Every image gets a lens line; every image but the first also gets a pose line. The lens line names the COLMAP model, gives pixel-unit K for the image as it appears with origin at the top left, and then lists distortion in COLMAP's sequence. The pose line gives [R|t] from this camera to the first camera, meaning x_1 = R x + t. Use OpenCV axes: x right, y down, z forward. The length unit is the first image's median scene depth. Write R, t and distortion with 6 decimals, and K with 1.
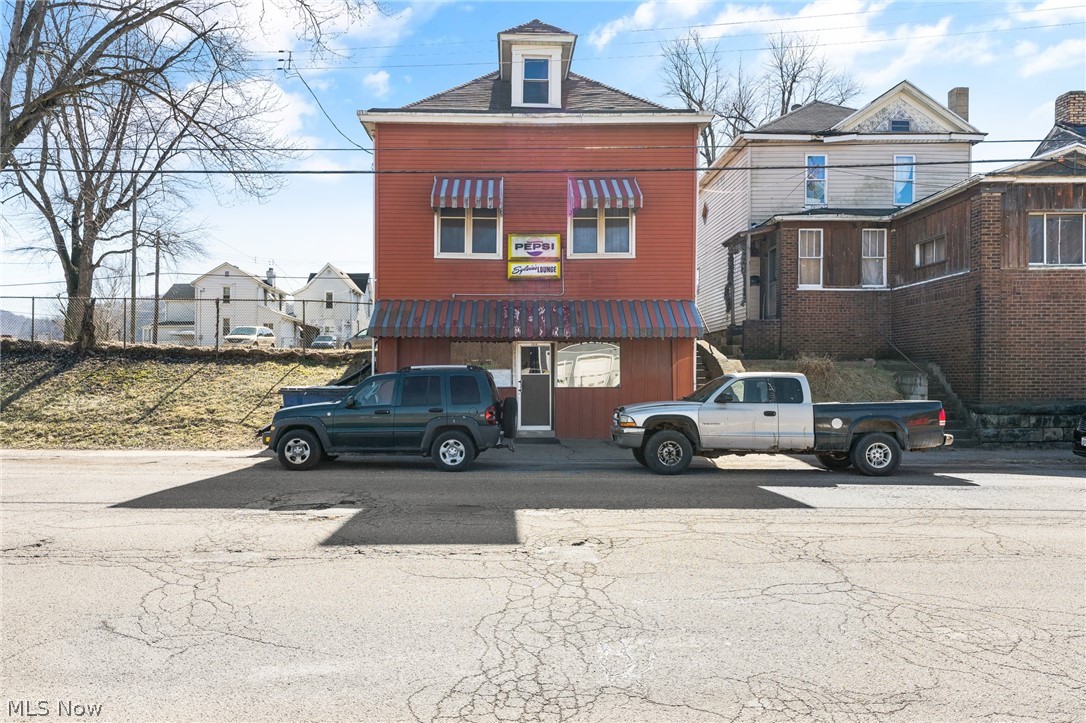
lens RADIAL K [[756.2, 0, 541.8], [0, 756.2, 362.5], [0, 0, 1]] dist [0.004911, -0.006647]
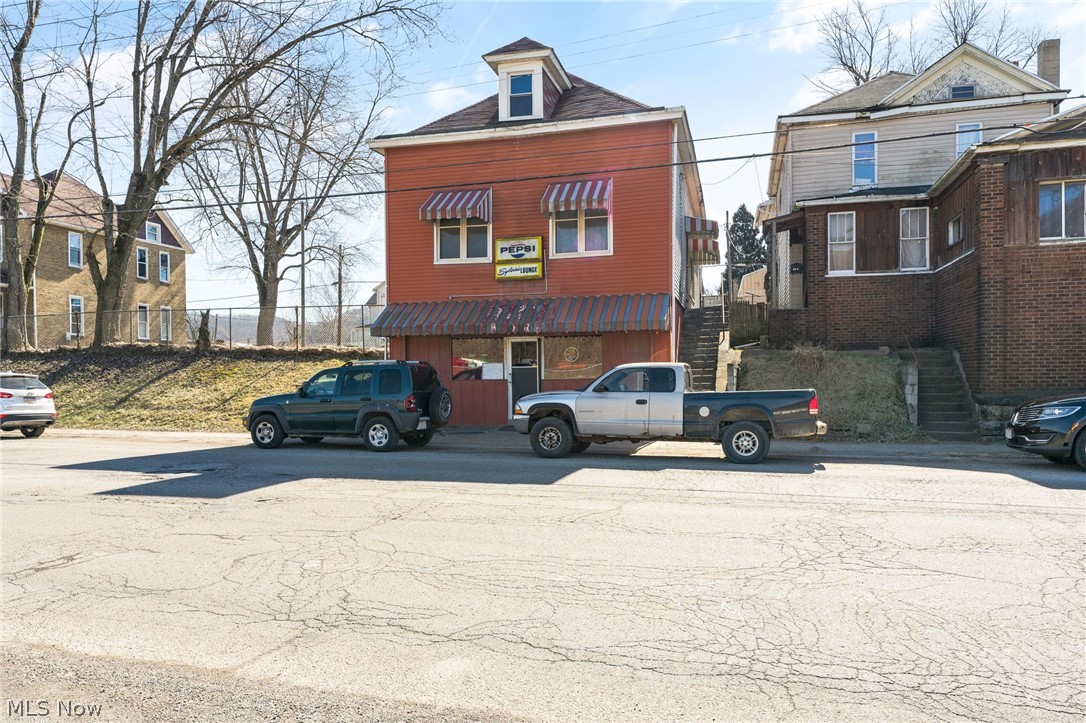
lens RADIAL K [[756.2, 0, 547.2], [0, 756.2, 363.2], [0, 0, 1]] dist [0.004911, -0.006647]
pose [[0.961531, -0.012743, -0.274400, 0.321627], [0.014856, 0.999874, 0.005625, 0.004065], [0.274294, -0.009485, 0.961599, -0.030550]]
